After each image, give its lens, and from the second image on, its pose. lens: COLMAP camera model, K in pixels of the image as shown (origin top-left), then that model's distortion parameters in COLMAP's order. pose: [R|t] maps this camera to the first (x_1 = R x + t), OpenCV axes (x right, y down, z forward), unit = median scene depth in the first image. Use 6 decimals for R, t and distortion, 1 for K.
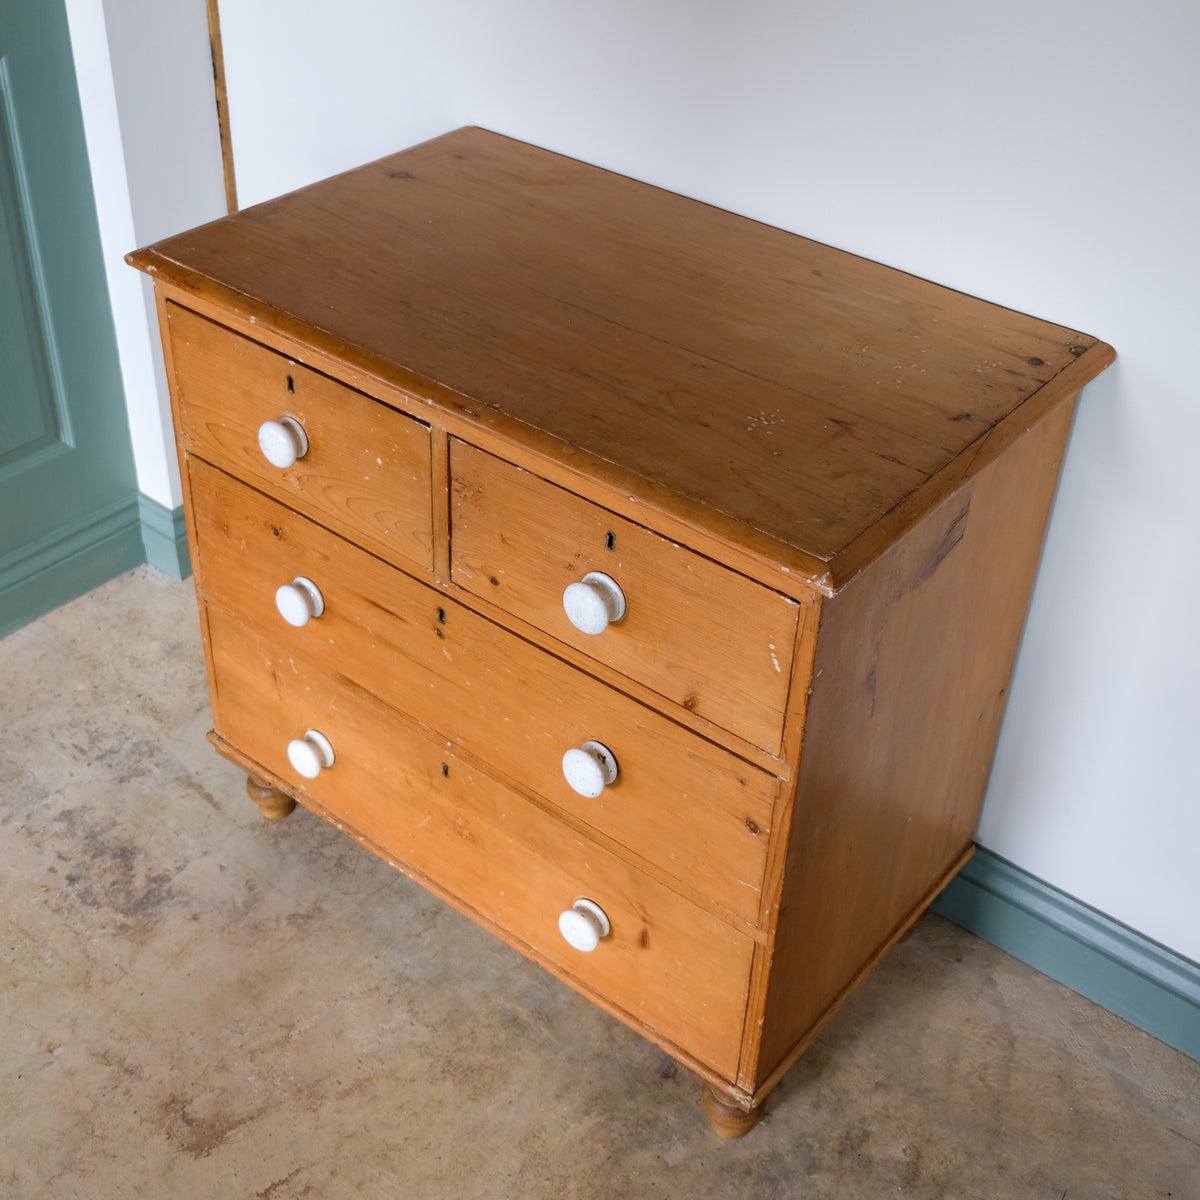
lens RADIAL K [[1569.7, 0, 601.9], [0, 1569.7, 571.3], [0, 0, 1]] dist [-0.032450, 0.039996]
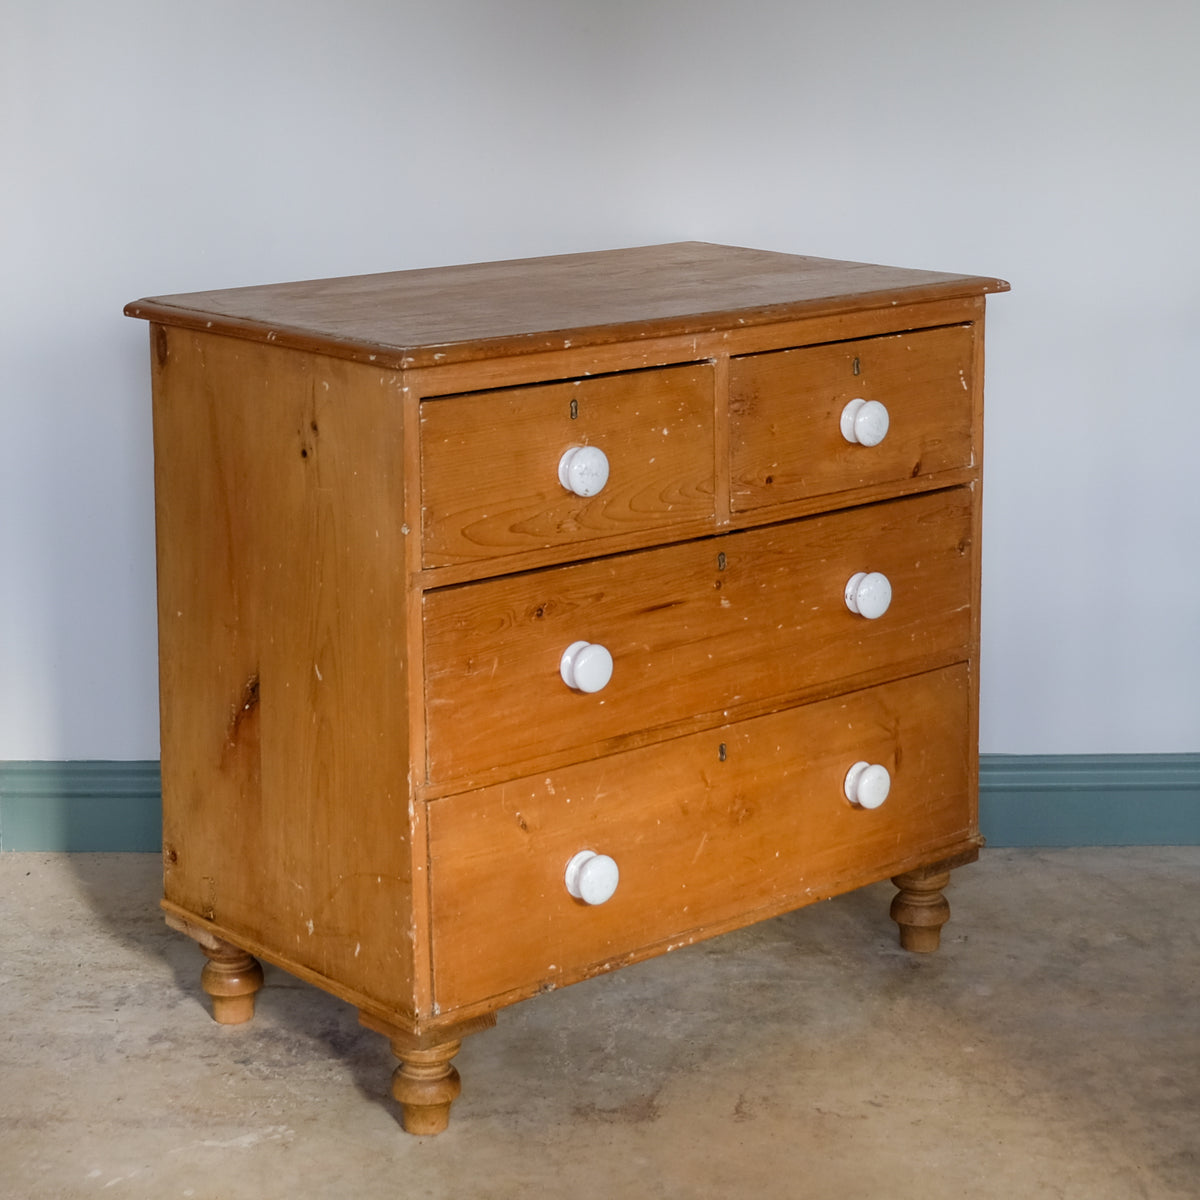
lens RADIAL K [[2760.4, 0, 600.0], [0, 2760.4, 600.0], [0, 0, 1]] dist [0.020444, 0.080471]
pose [[0.158289, -0.255179, 0.953849, -1.988979], [0.592047, 0.797636, 0.115140, -0.224142], [-0.790206, 0.546498, 0.277335, 0.587658]]
